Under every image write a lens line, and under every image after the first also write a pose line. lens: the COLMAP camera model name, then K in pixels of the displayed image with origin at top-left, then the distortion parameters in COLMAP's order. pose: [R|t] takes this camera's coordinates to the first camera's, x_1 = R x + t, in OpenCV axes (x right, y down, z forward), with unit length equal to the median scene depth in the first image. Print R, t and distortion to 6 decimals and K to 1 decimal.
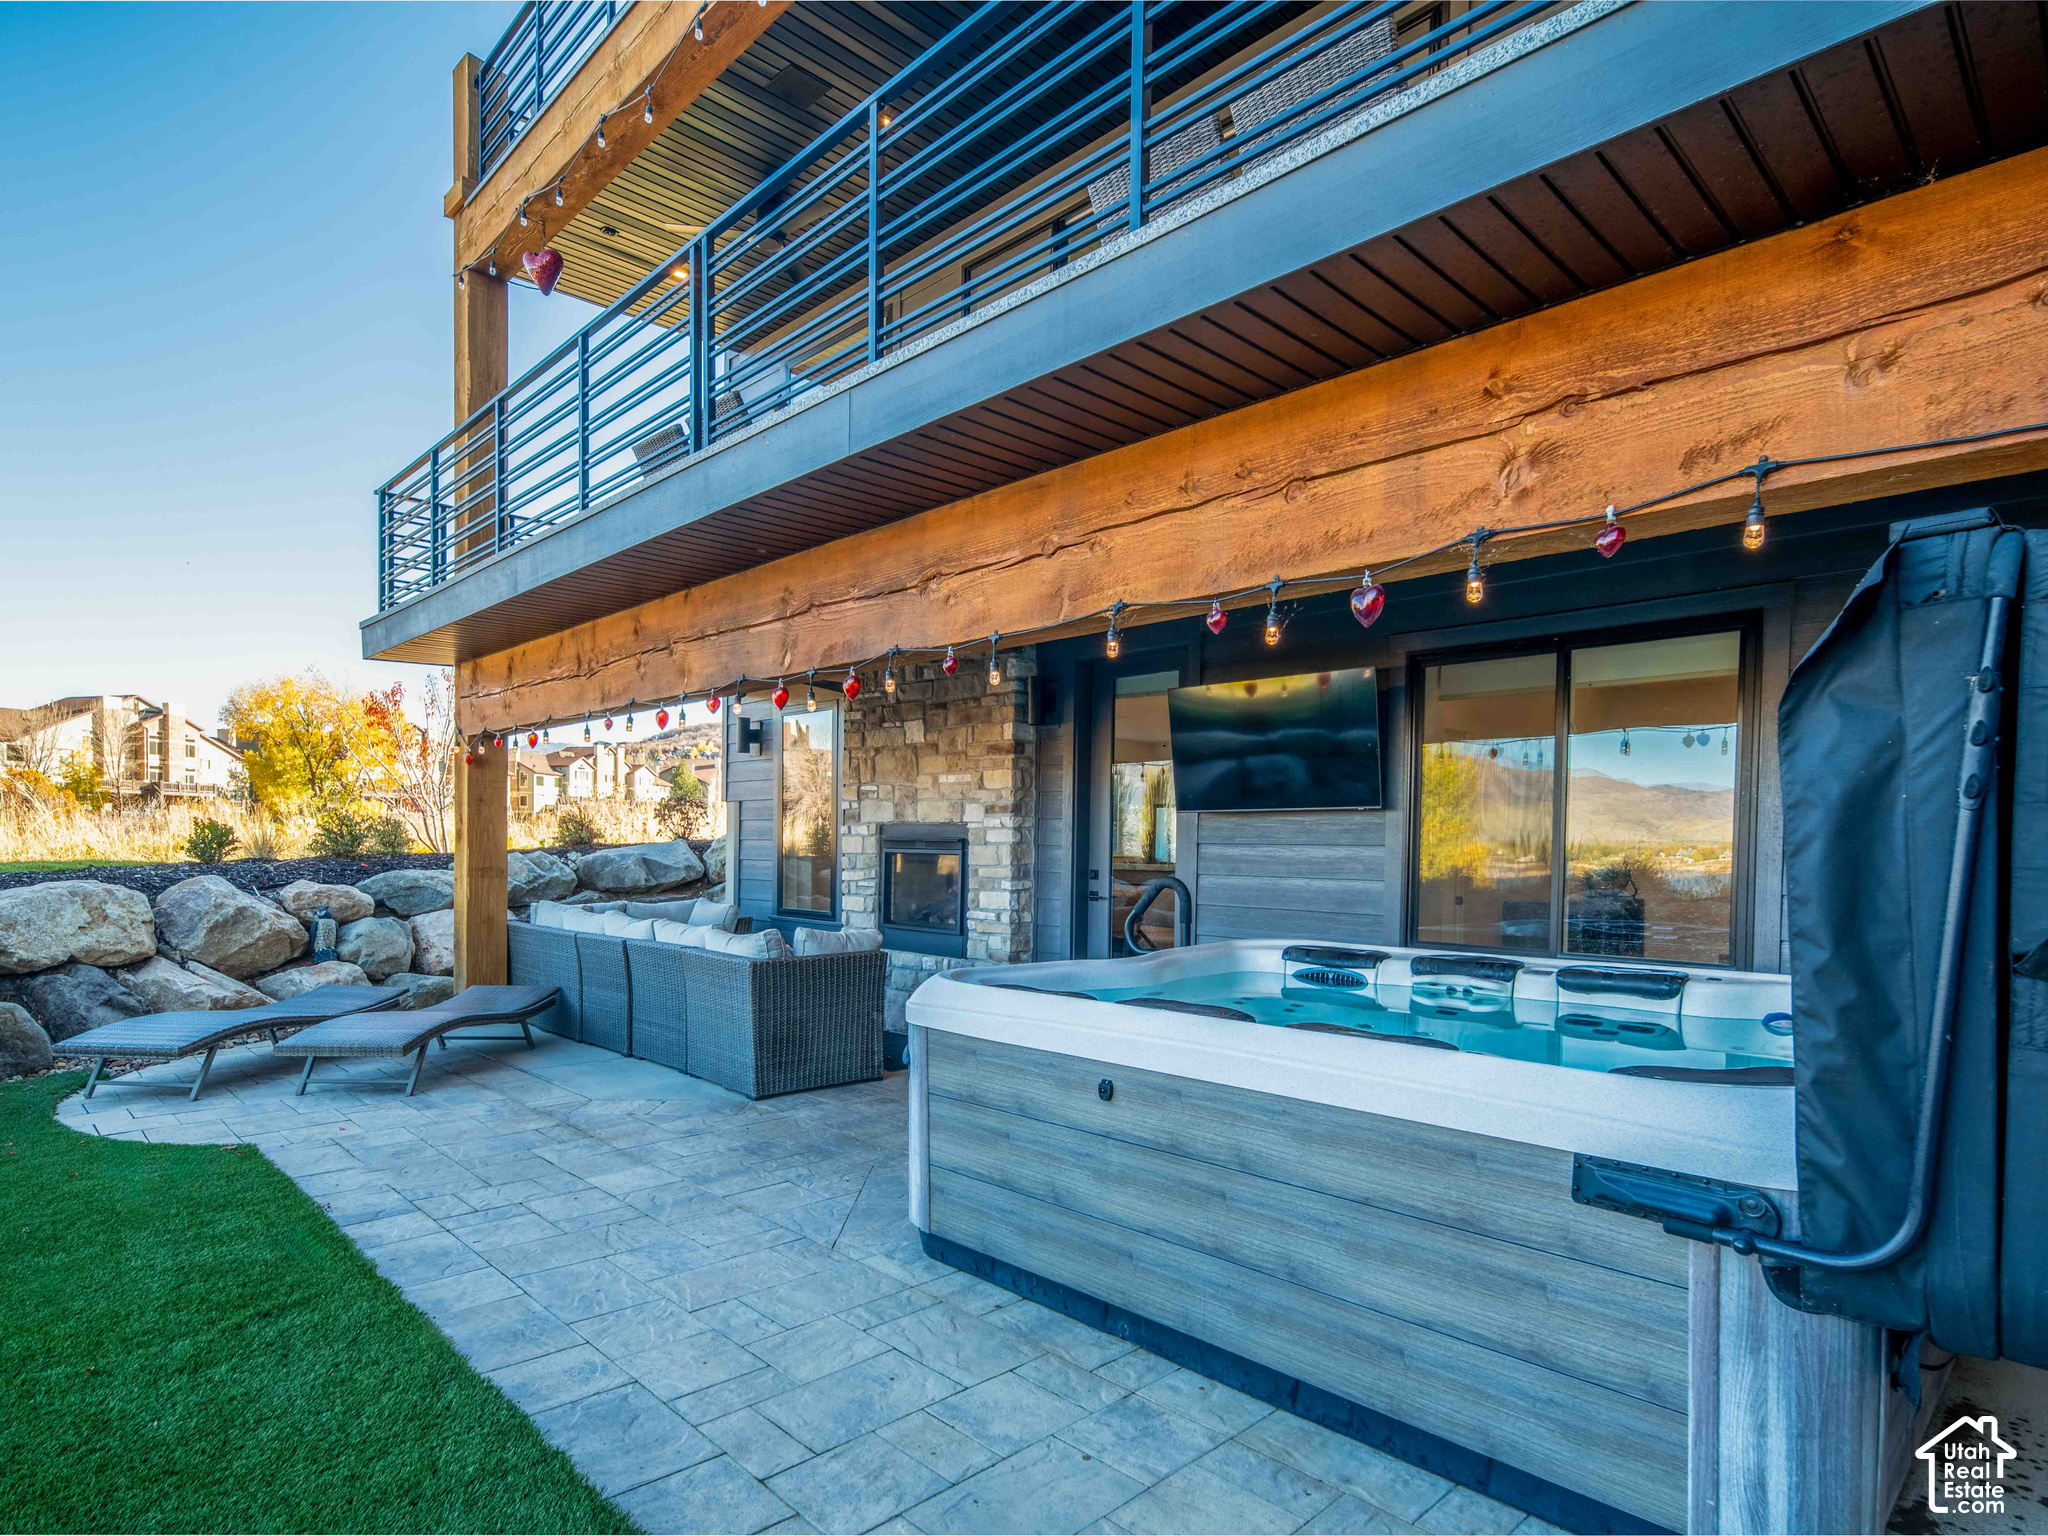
lens RADIAL K [[1103.6, 0, 1018.1], [0, 1103.6, 793.3], [0, 0, 1]] dist [0.003941, 0.000560]
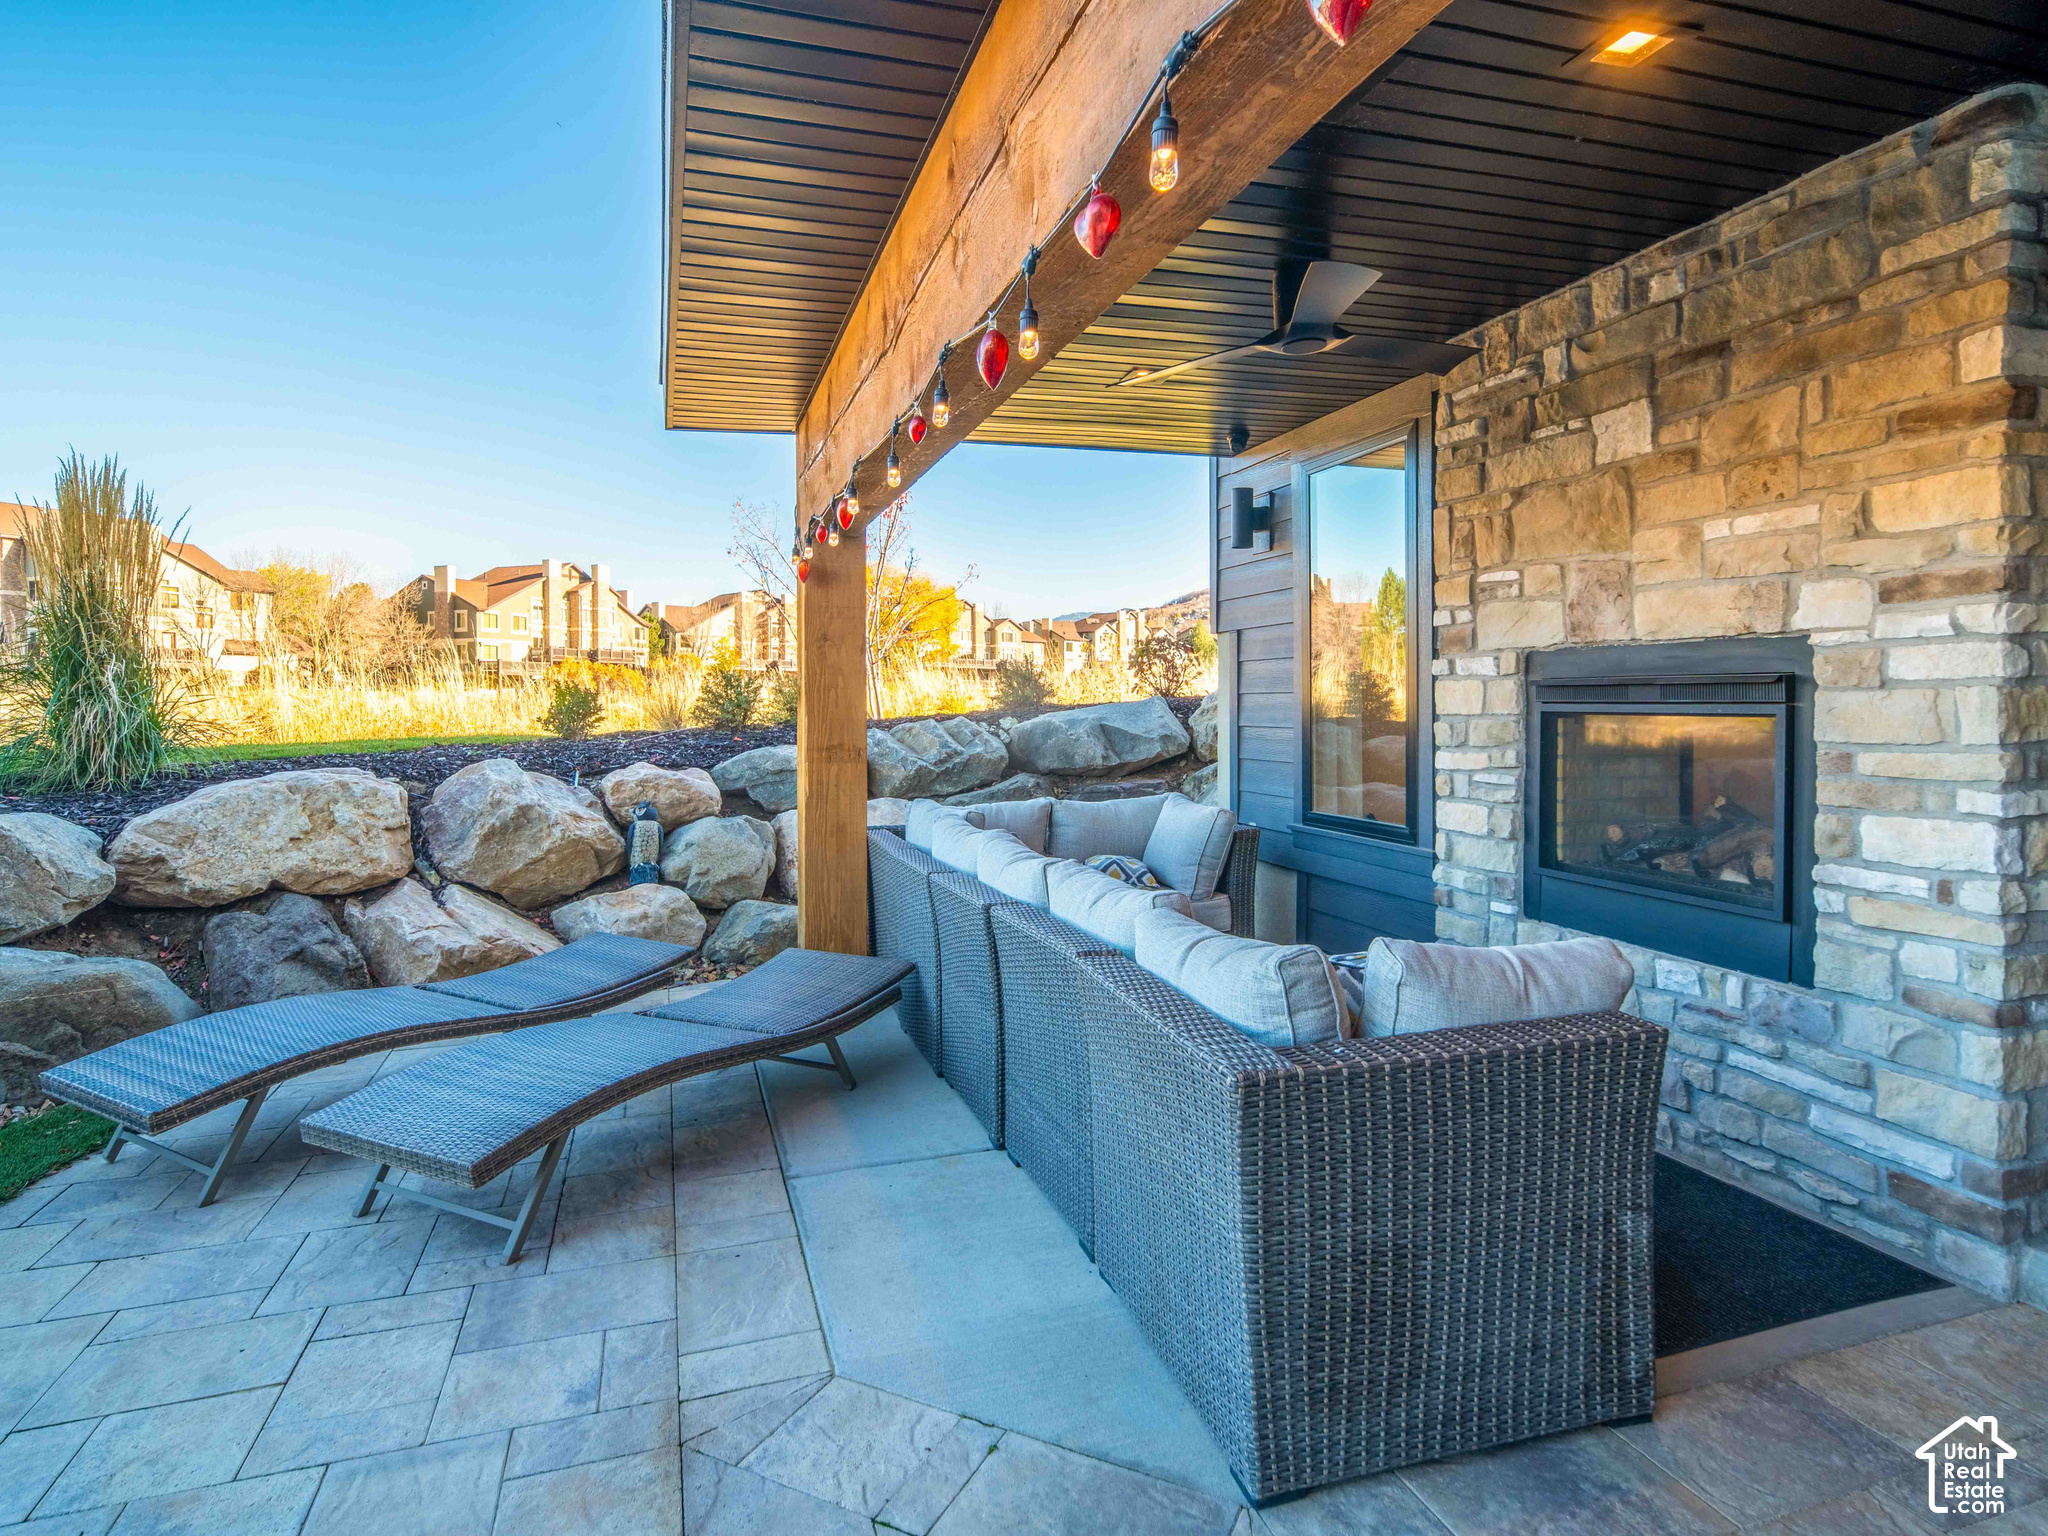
lens RADIAL K [[1103.6, 0, 1018.1], [0, 1103.6, 793.3], [0, 0, 1]] dist [0.003941, 0.000560]
pose [[0.896666, 0.017201, -0.442374, -0.116085], [0.039531, 0.992142, 0.118706, 0.024746], [0.440940, -0.123927, 0.888940, 0.508796]]
